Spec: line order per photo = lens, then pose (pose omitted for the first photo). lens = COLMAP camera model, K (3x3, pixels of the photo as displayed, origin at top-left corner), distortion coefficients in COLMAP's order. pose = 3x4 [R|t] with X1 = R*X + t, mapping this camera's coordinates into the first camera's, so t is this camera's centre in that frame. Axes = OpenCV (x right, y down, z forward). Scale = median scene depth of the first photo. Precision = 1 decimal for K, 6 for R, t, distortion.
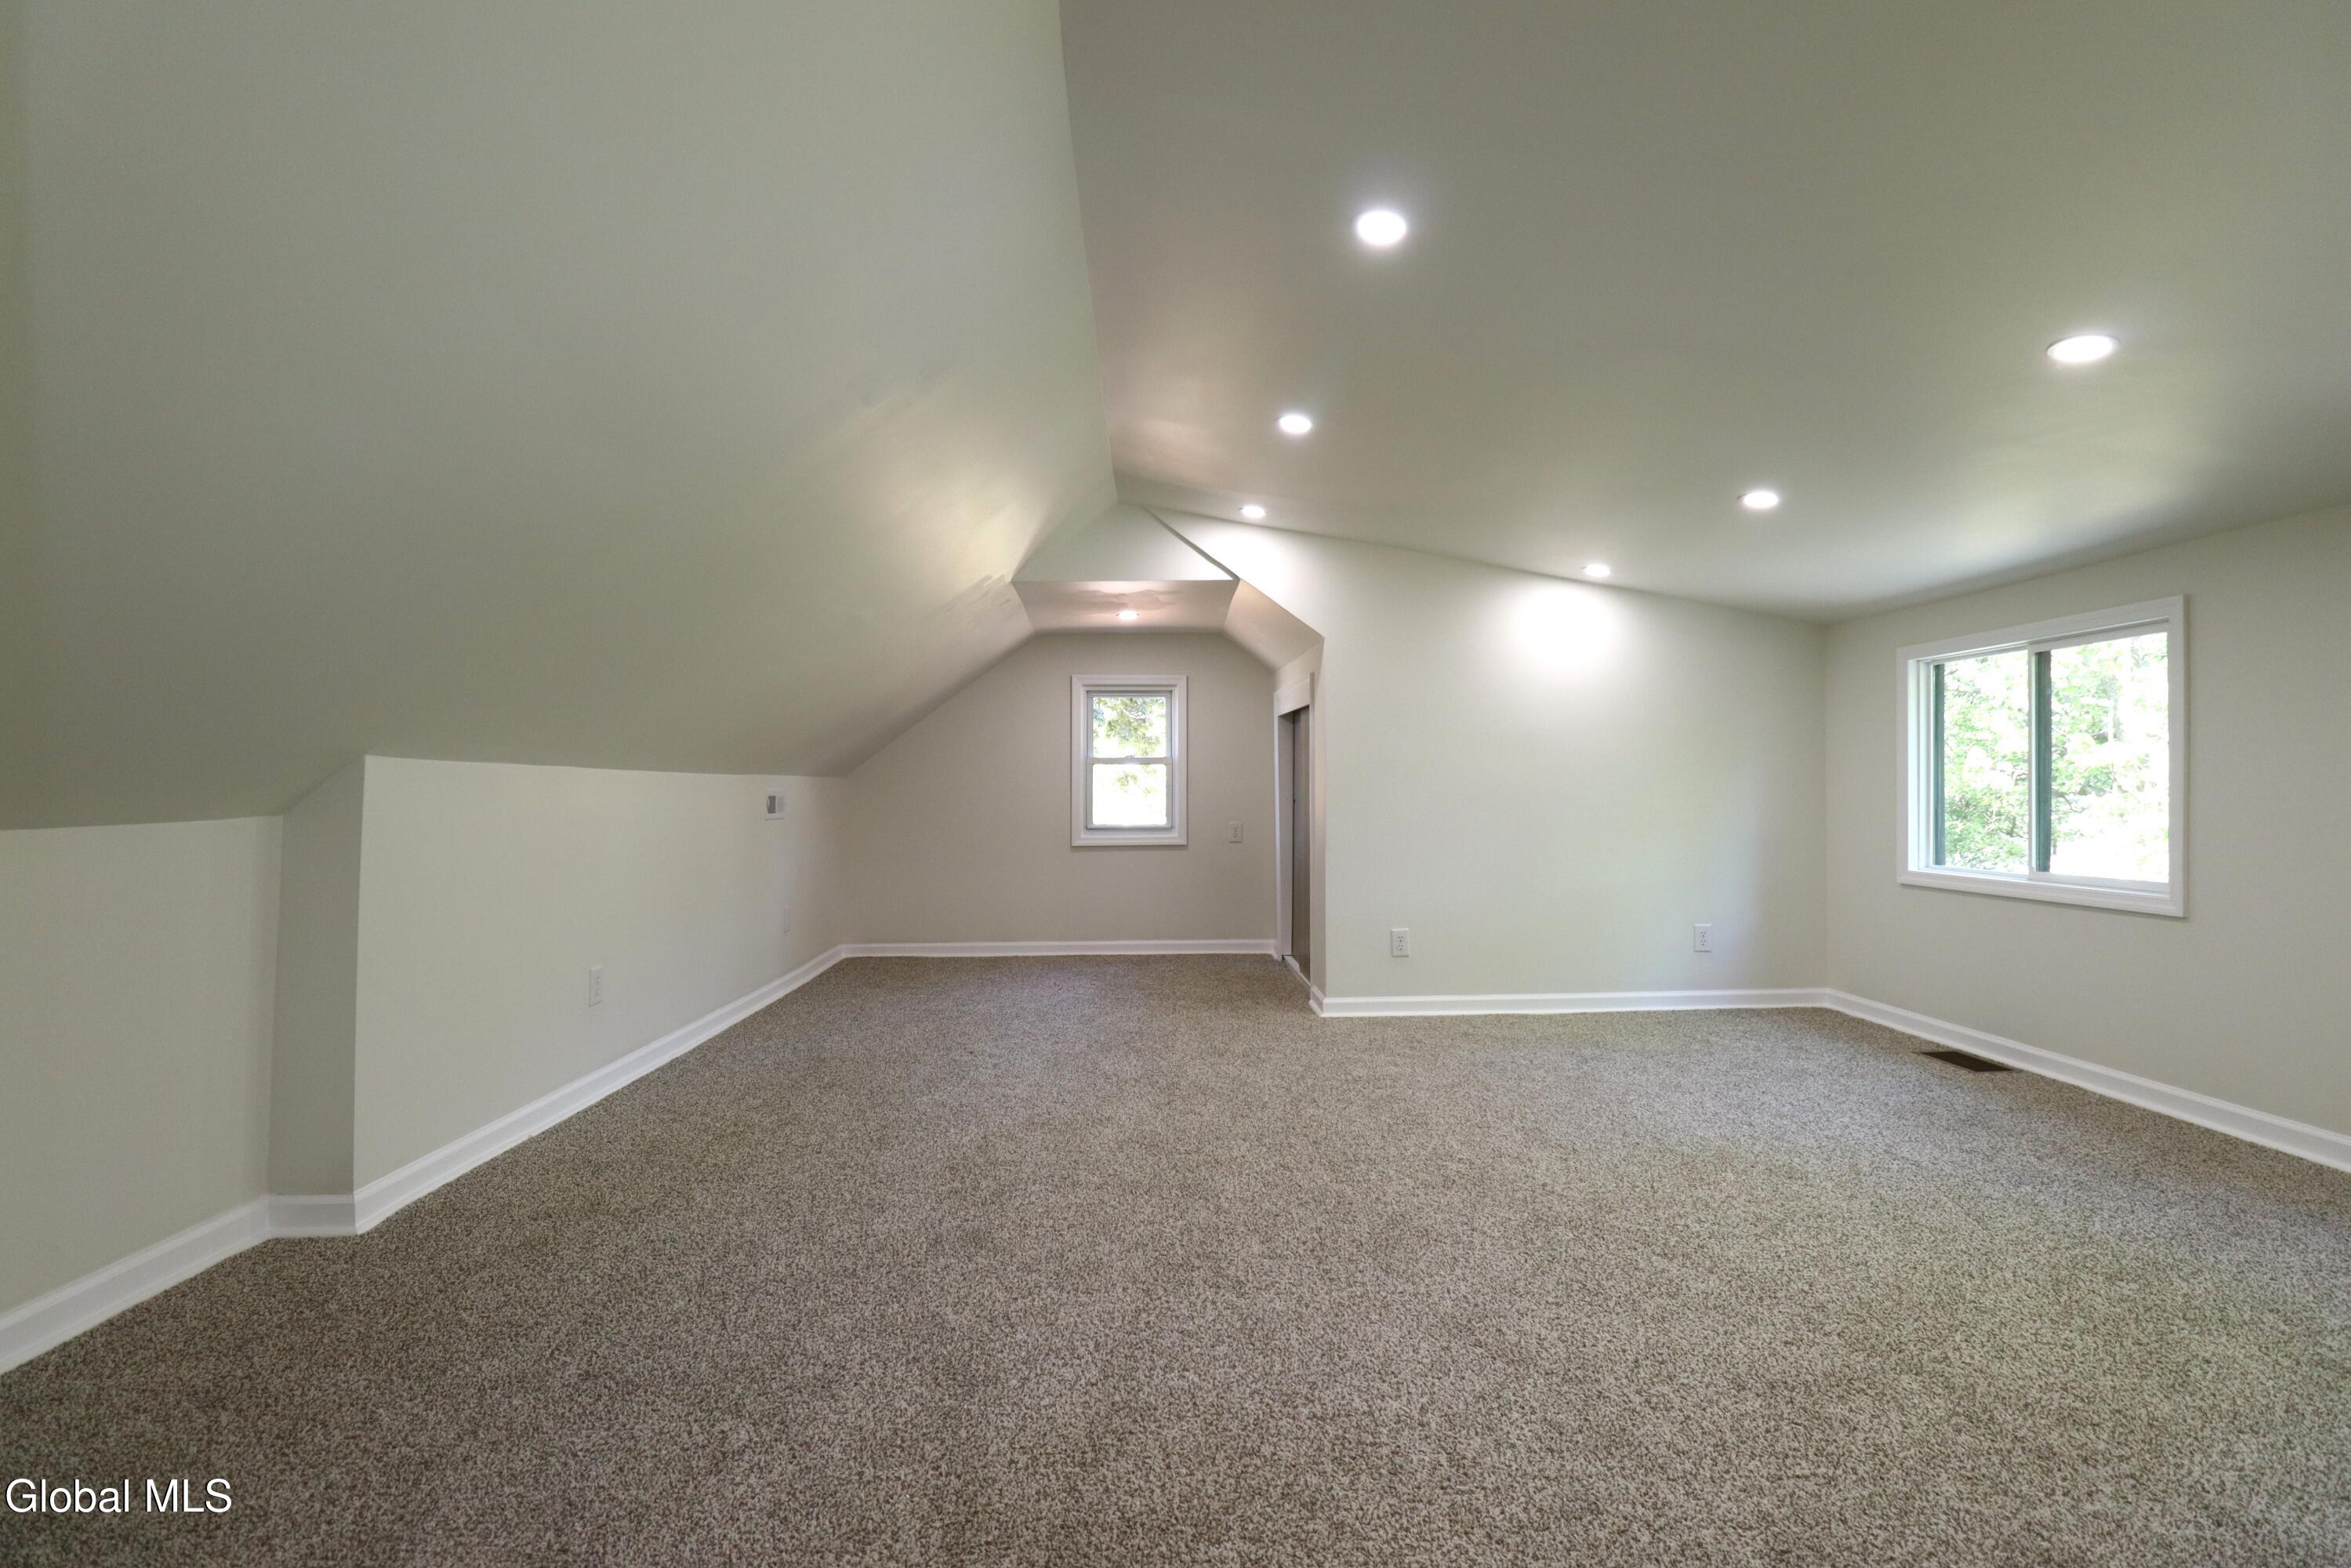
lens RADIAL K [[1126.7, 0, 1167.2], [0, 1126.7, 781.8], [0, 0, 1]] dist [0.004863, -0.017736]
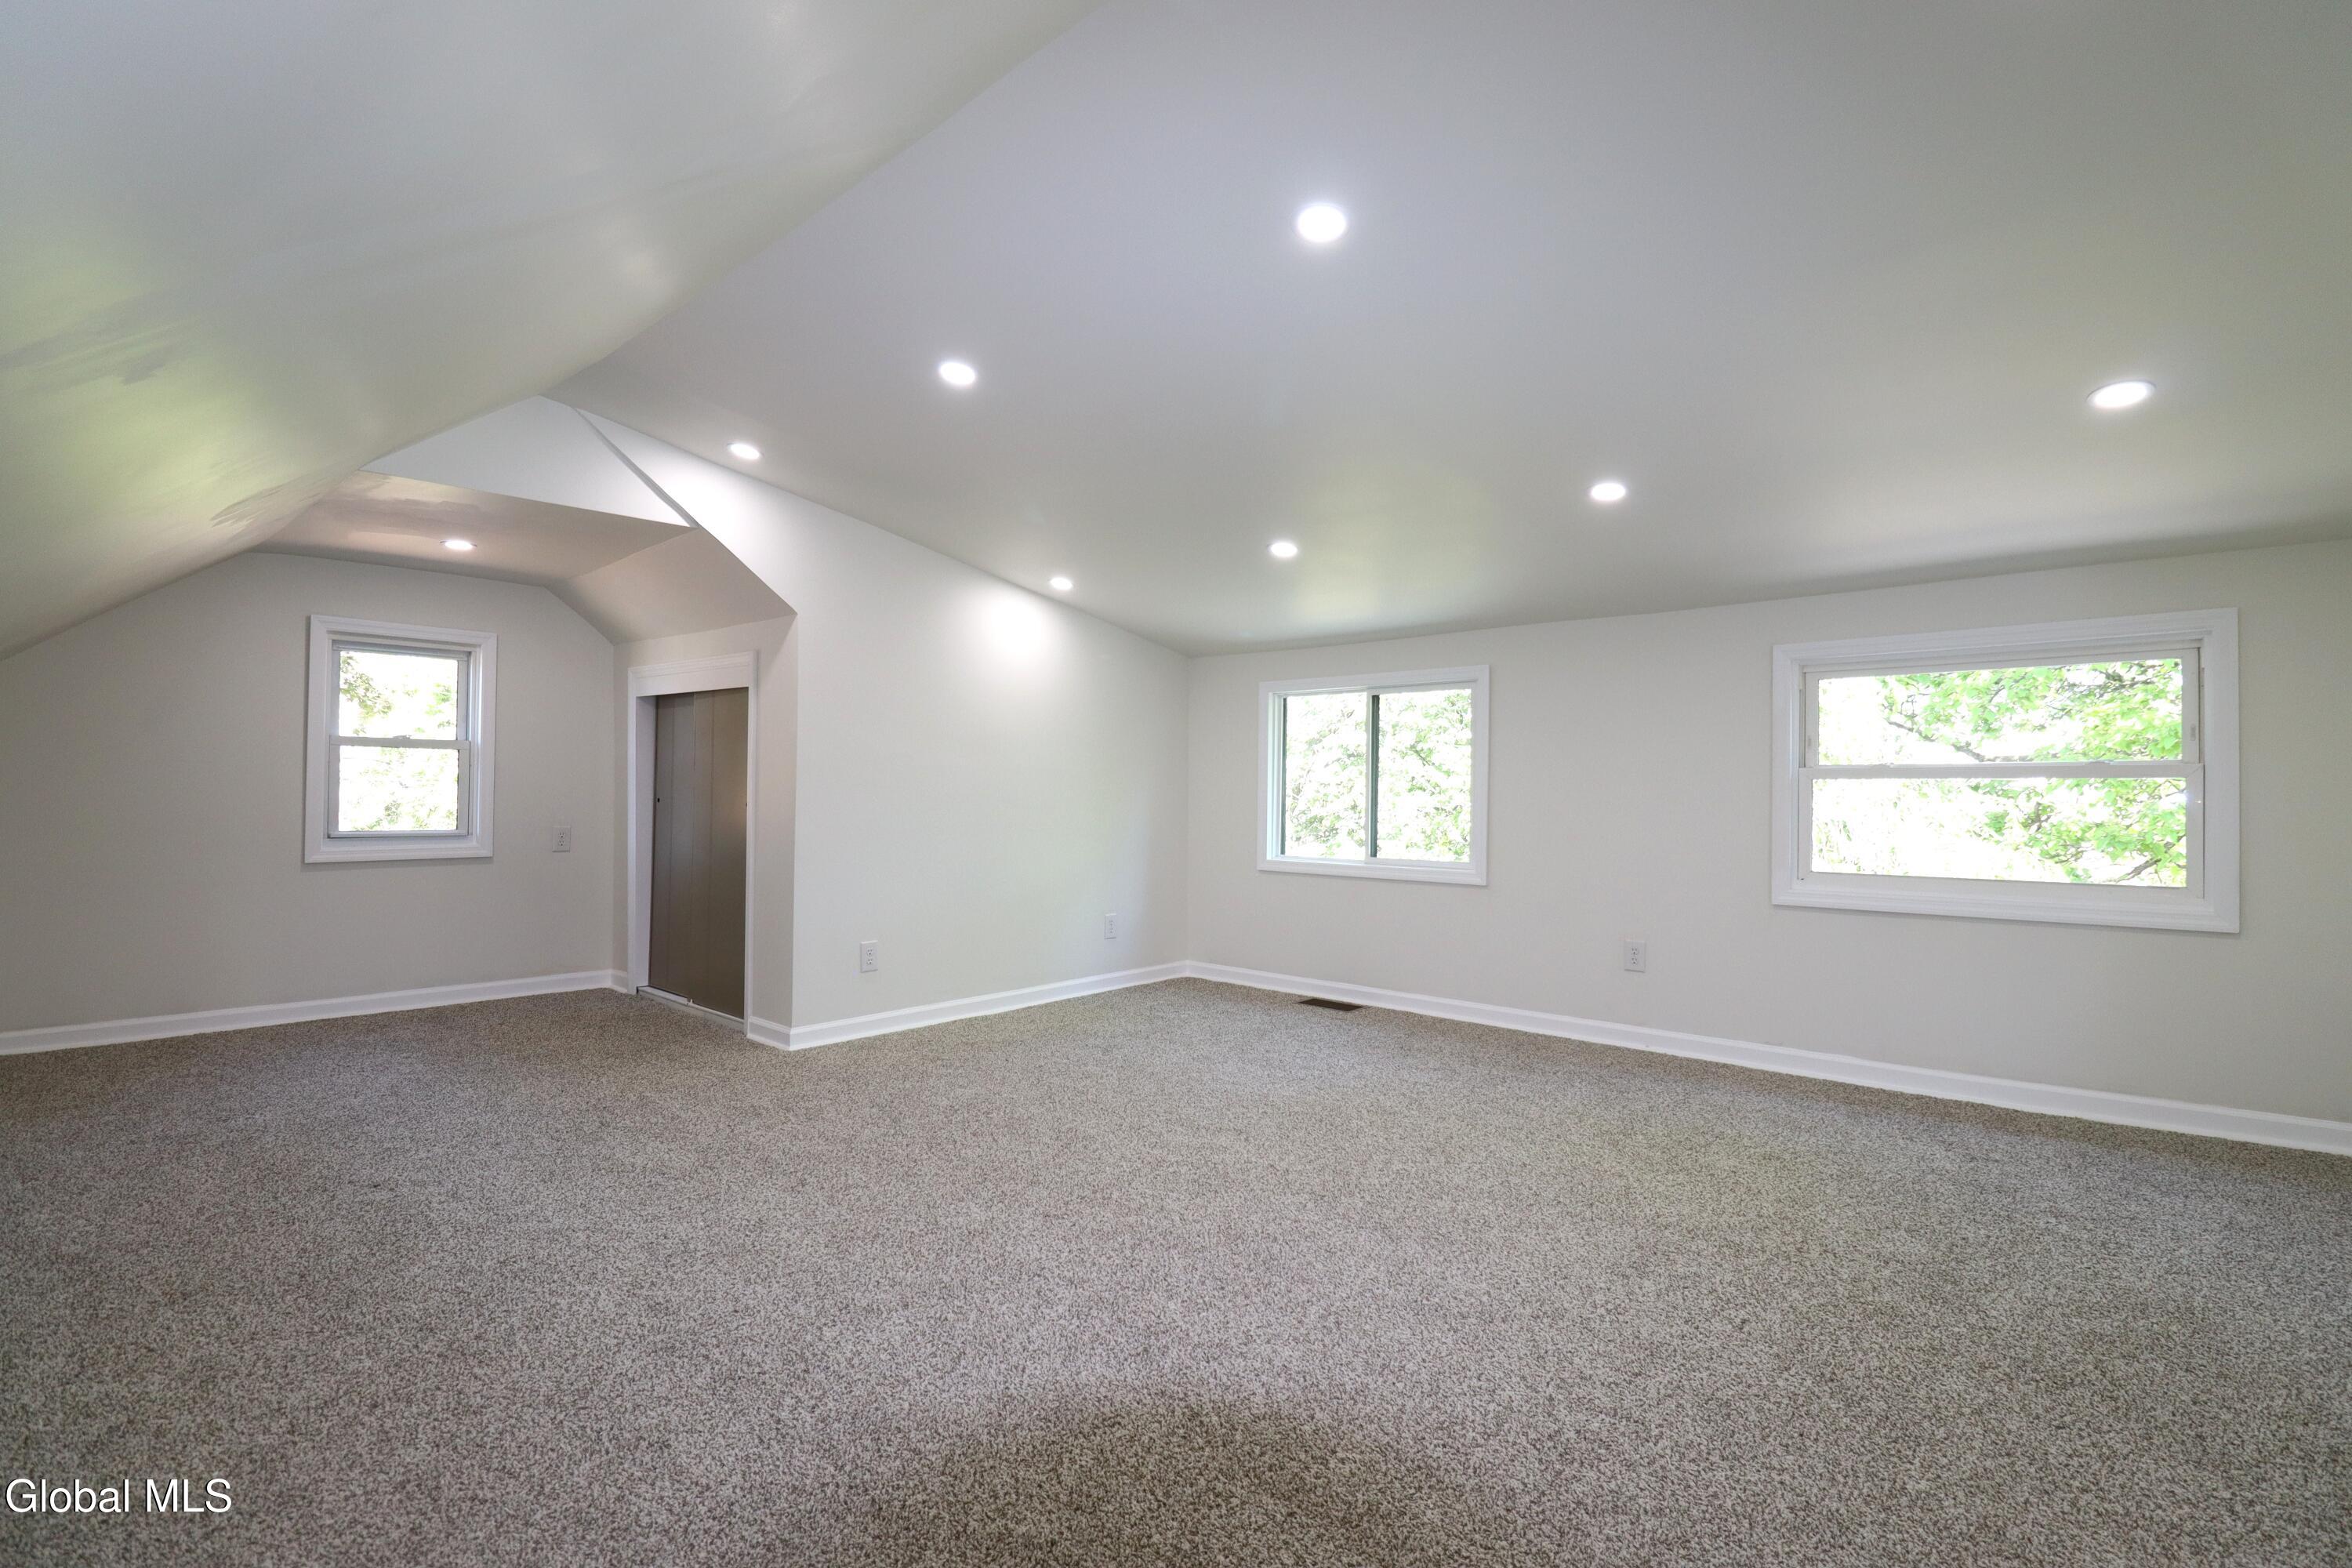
lens RADIAL K [[1110.2, 0, 1171.5], [0, 1110.2, 781.2], [0, 0, 1]] dist [0.002700, -0.015112]
pose [[0.683761, 0.019607, 0.729442, -0.349234], [-0.019810, 0.999769, -0.008305, 0.003438], [-0.729437, -0.008772, 0.683992, 0.246533]]
